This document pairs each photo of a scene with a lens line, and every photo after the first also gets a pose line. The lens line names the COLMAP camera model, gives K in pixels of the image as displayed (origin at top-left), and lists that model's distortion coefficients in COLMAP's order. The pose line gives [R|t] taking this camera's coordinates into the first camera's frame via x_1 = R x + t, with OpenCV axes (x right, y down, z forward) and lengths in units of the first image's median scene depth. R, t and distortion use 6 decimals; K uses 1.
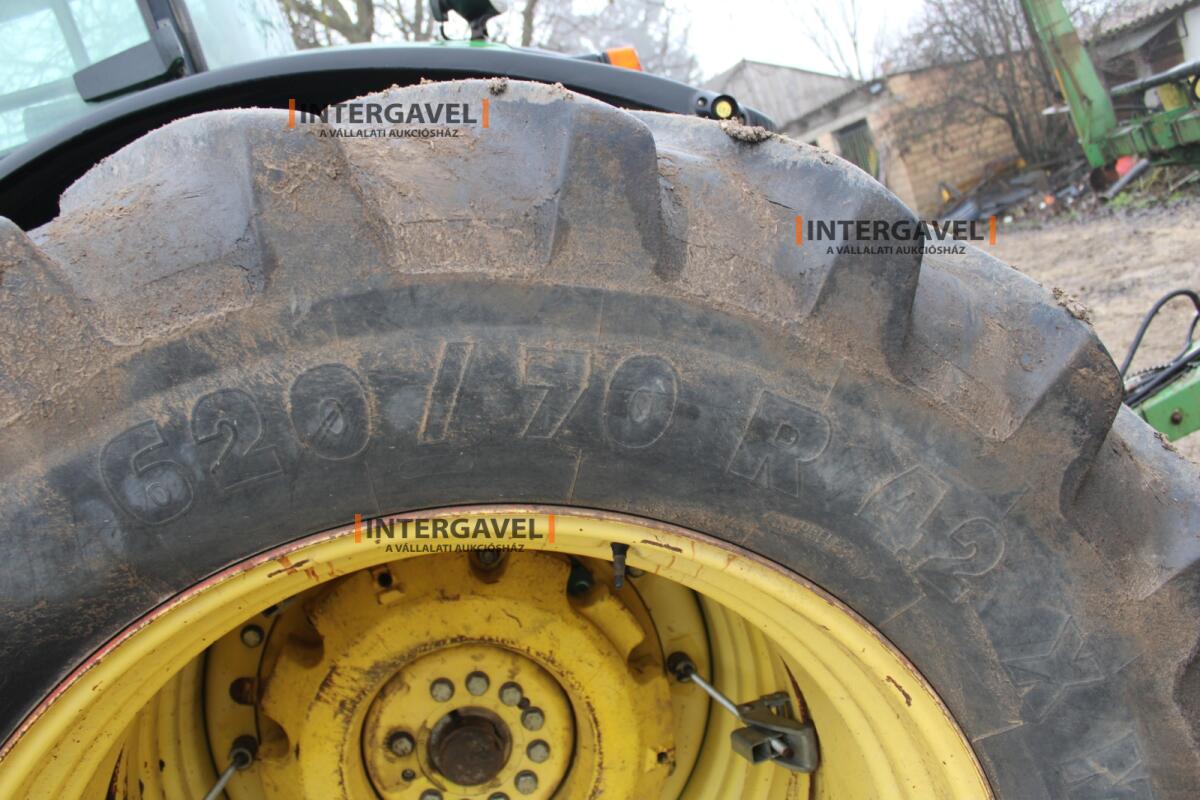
lens RADIAL K [[1000.4, 0, 600.0], [0, 1000.4, 400.0], [0, 0, 1]] dist [-0.151305, 0.121918]
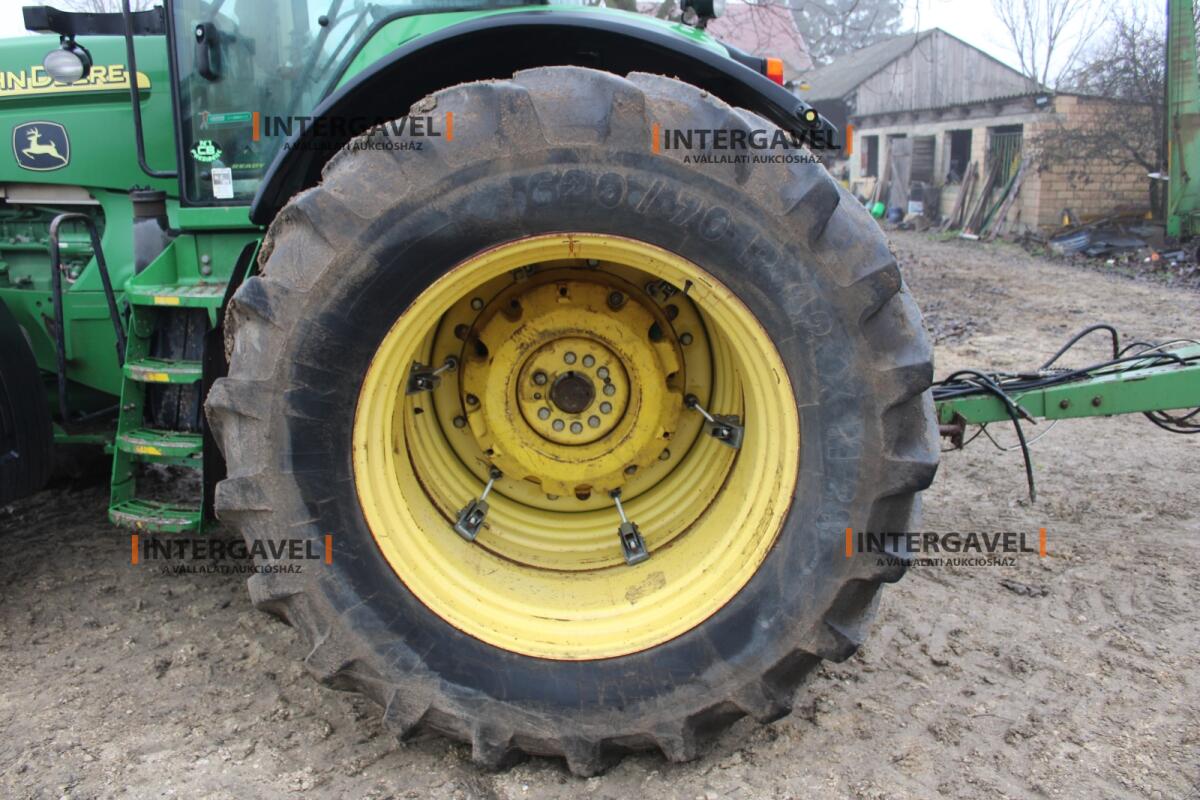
lens RADIAL K [[1029.8, 0, 602.1], [0, 1029.8, 420.7], [0, 0, 1]] dist [-0.163597, 0.155631]
pose [[0.941788, 0.333156, -0.045194, 0.028725], [-0.325284, 0.936906, 0.128056, 0.132001], [0.085005, -0.105900, 0.990737, -0.983958]]
